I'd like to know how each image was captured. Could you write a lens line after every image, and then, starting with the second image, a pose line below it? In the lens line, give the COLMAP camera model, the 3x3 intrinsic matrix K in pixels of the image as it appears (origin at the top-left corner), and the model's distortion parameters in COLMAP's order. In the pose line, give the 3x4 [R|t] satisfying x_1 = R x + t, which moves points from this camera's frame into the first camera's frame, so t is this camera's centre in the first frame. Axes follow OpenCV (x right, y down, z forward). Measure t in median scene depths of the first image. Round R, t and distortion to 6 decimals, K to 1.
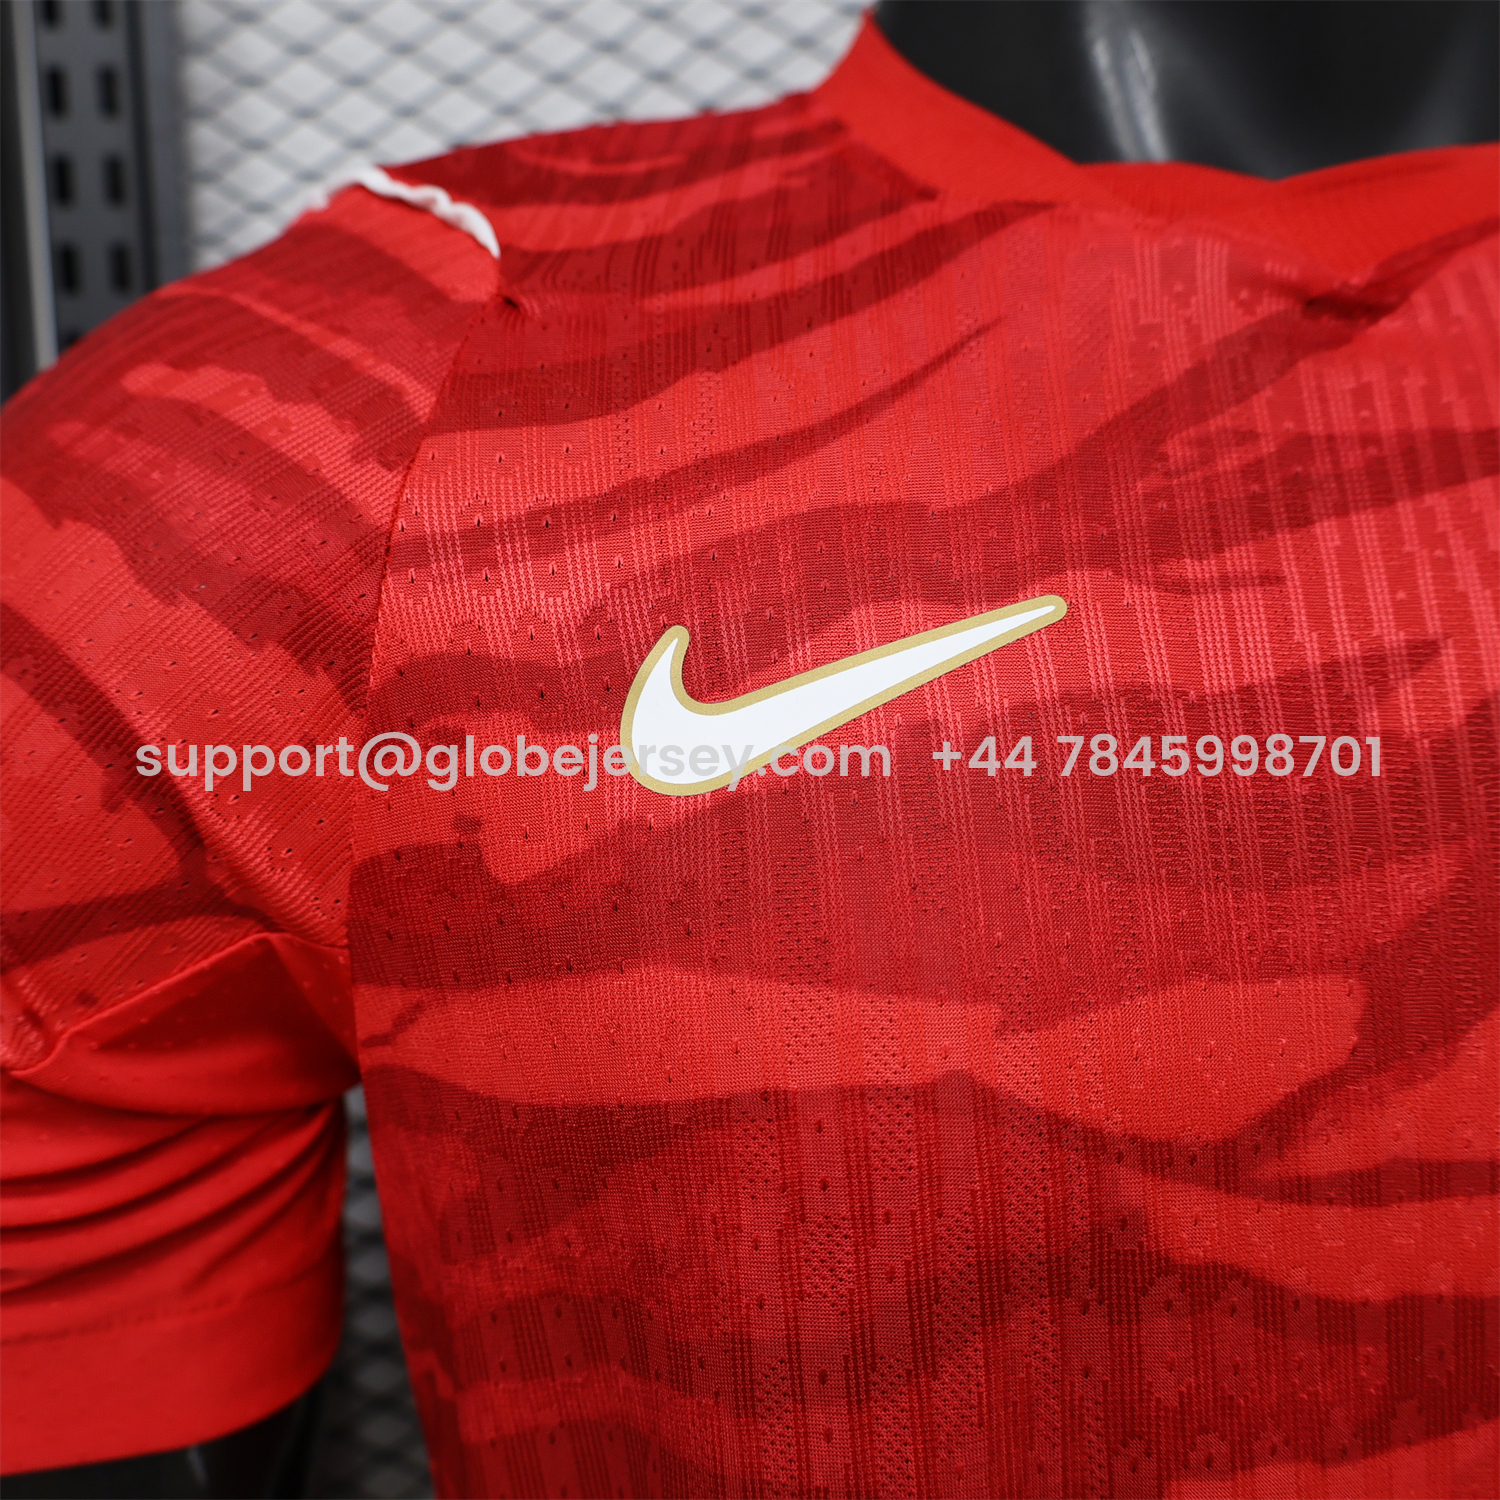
lens RADIAL K [[1513.0, 0, 750.0], [0, 1513.0, 750.0], [0, 0, 1]] dist [0.002785, -0.000055]
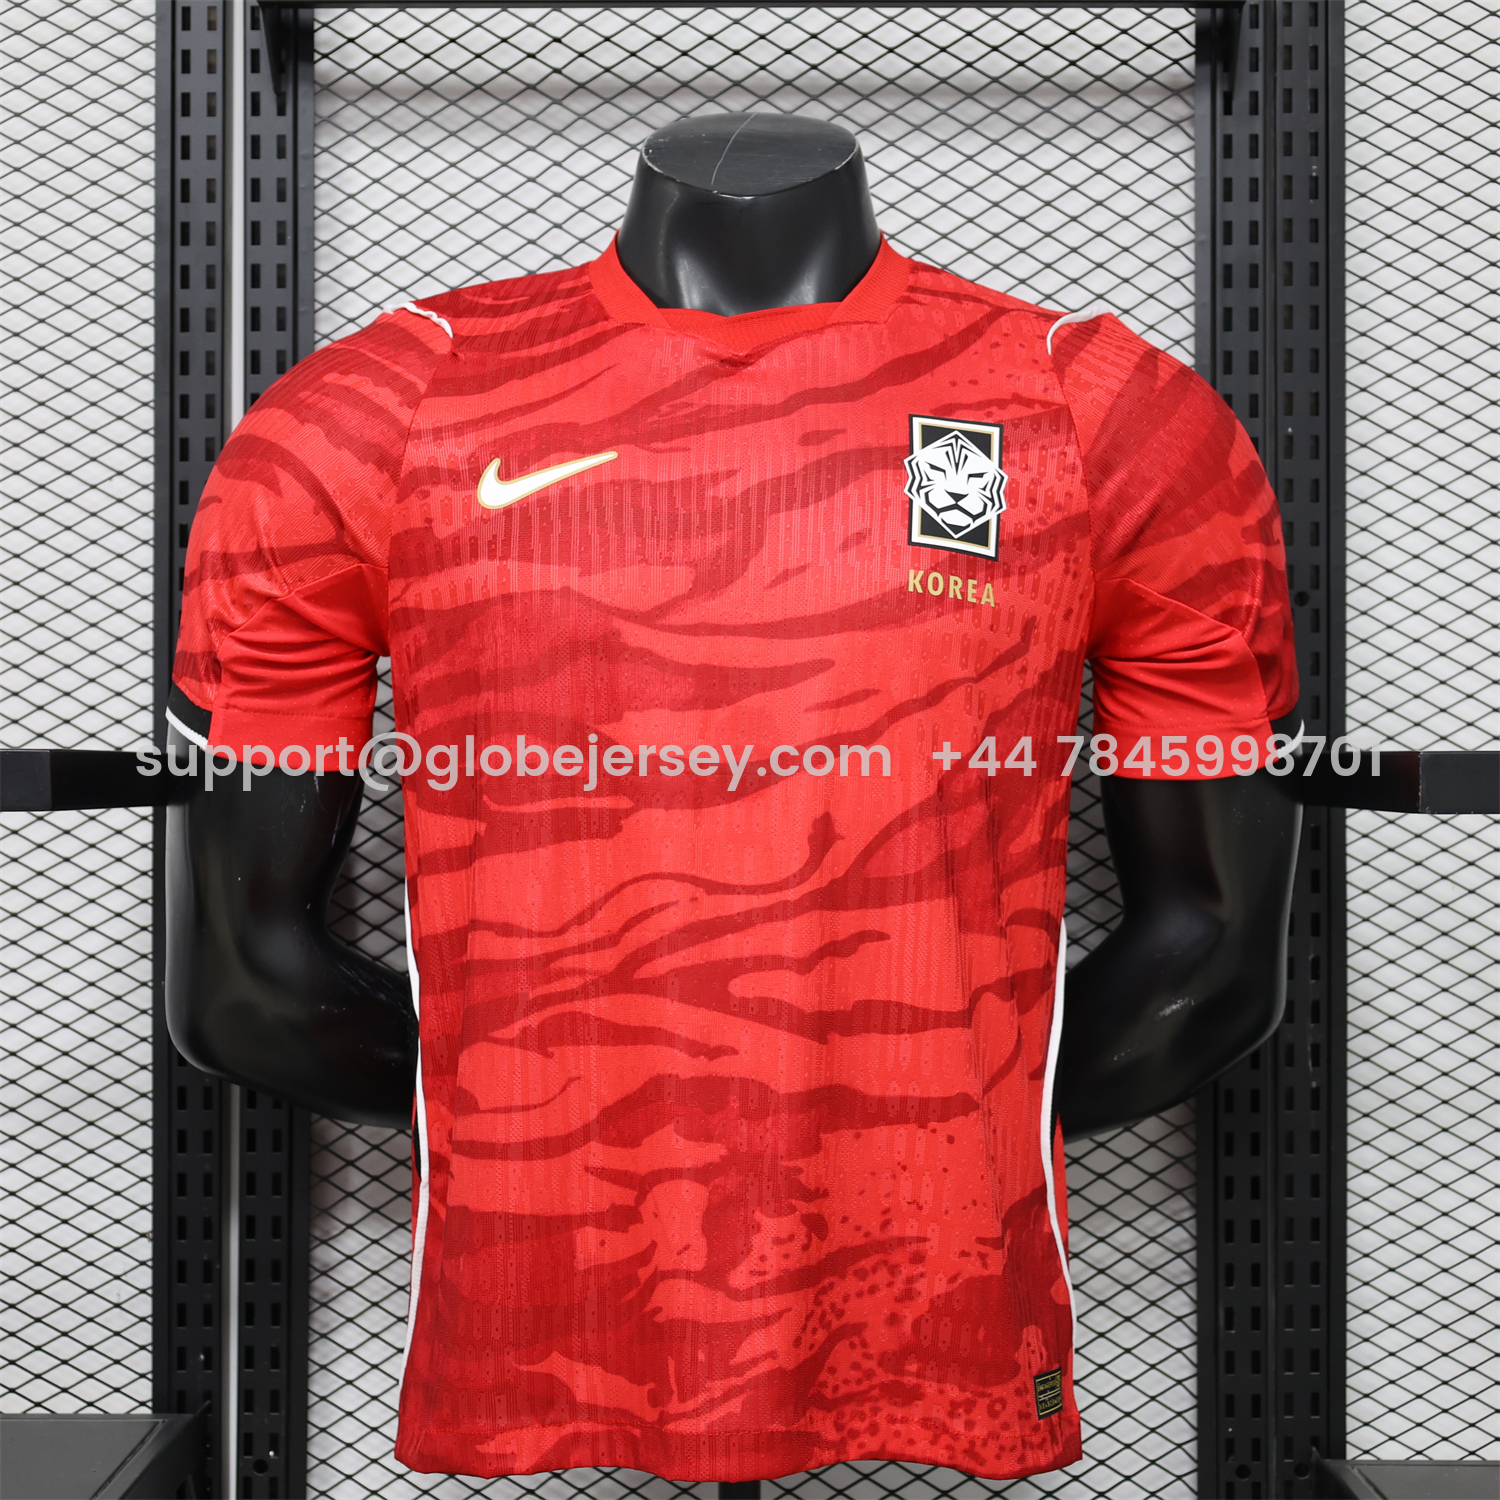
lens RADIAL K [[2349.1, 0, 750.0], [0, 2349.1, 750.0], [0, 0, 1]] dist [-0.002634, -0.035306]
pose [[0.996001, 0.035762, -0.081878, 0.850899], [-0.042393, 0.995834, -0.080733, 0.847742], [0.078650, 0.083881, 0.993367, -3.570413]]
